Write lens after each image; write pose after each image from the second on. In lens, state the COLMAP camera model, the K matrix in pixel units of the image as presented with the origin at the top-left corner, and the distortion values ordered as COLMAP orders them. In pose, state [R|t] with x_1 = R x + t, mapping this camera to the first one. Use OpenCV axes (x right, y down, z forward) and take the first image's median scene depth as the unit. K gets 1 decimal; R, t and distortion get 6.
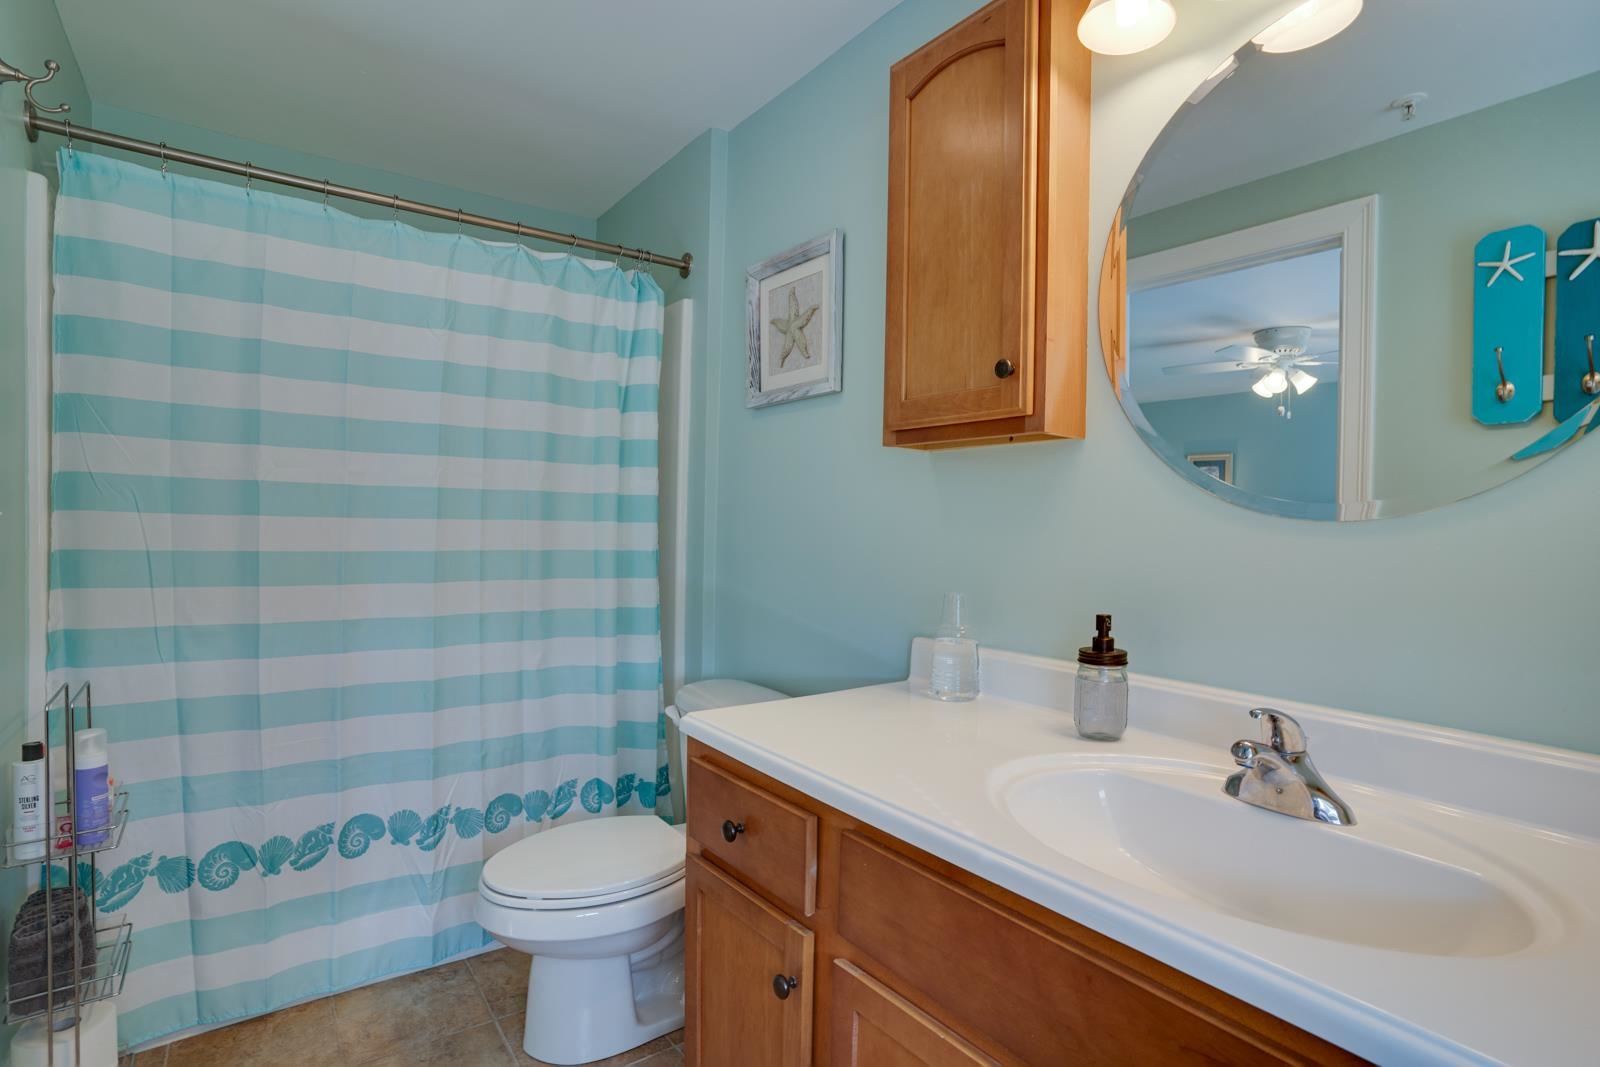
lens RADIAL K [[783.6, 0, 804.7], [0, 783.6, 543.2], [0, 0, 1]] dist [-0.059794, 0.023115]
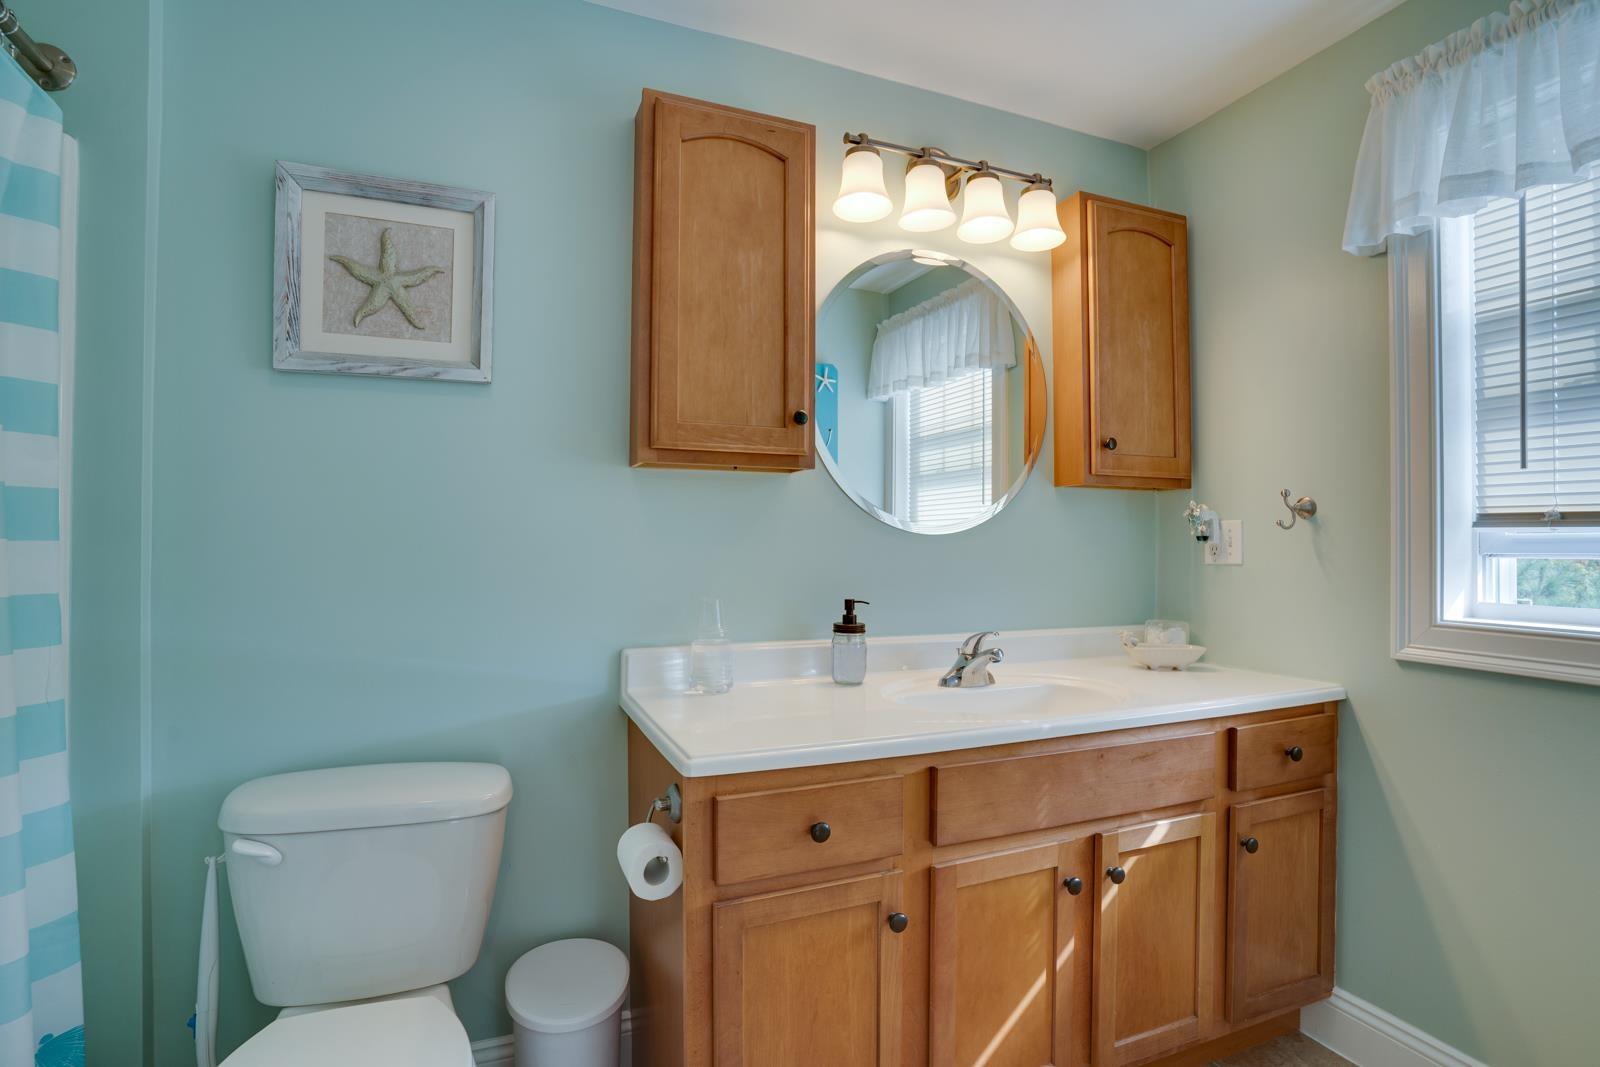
lens RADIAL K [[783.6, 0, 798.0], [0, 783.6, 541.8], [0, 0, 1]] dist [-0.059794, 0.023115]
pose [[0.259886, -0.008013, 0.965606, -0.873905], [0.026851, 0.999639, 0.001069, -0.017785], [-0.965266, 0.025649, 0.260007, 0.589103]]
